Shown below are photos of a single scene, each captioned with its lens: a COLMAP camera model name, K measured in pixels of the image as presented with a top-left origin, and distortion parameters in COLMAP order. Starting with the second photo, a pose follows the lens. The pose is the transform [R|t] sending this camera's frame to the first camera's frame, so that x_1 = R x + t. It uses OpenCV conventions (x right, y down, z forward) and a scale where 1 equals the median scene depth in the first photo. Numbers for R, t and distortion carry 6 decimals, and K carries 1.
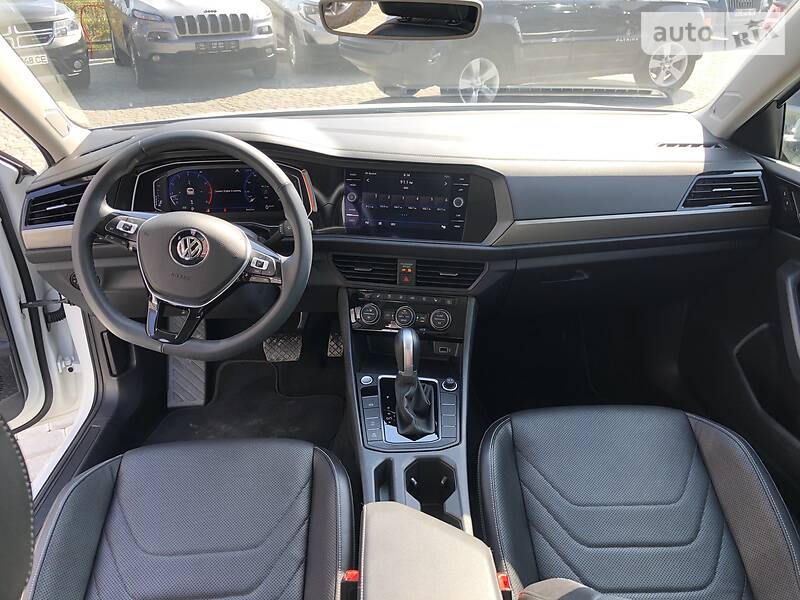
lens RADIAL K [[649.6, 0, 399.7], [0, 649.6, 302.2], [0, 0, 1]] dist [0.002972, 0.011382]
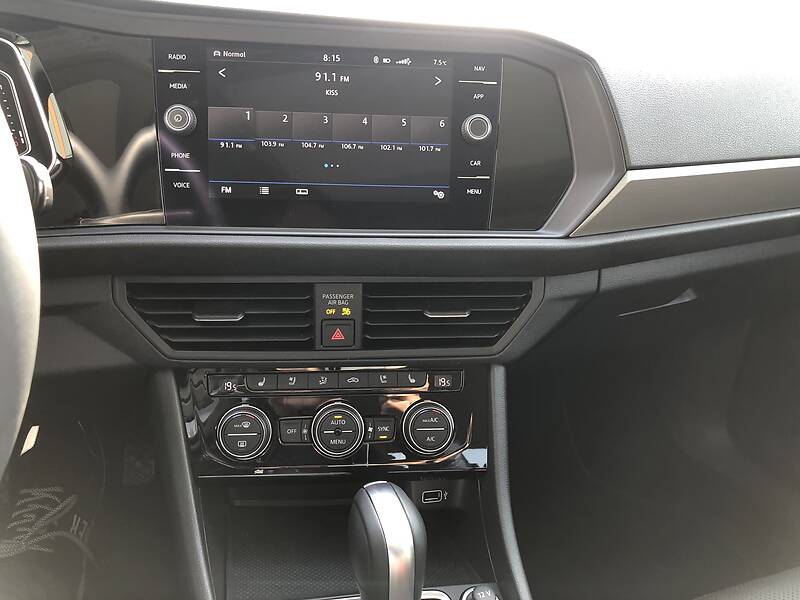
lens RADIAL K [[649.6, 0, 403.5], [0, 649.6, 294.4], [0, 0, 1]] dist [0.002972, 0.011382]
pose [[0.948294, -0.064182, 0.310835, -0.073947], [0.079203, 0.996211, -0.035933, -0.043738], [-0.307351, 0.058694, 0.949784, 0.634806]]
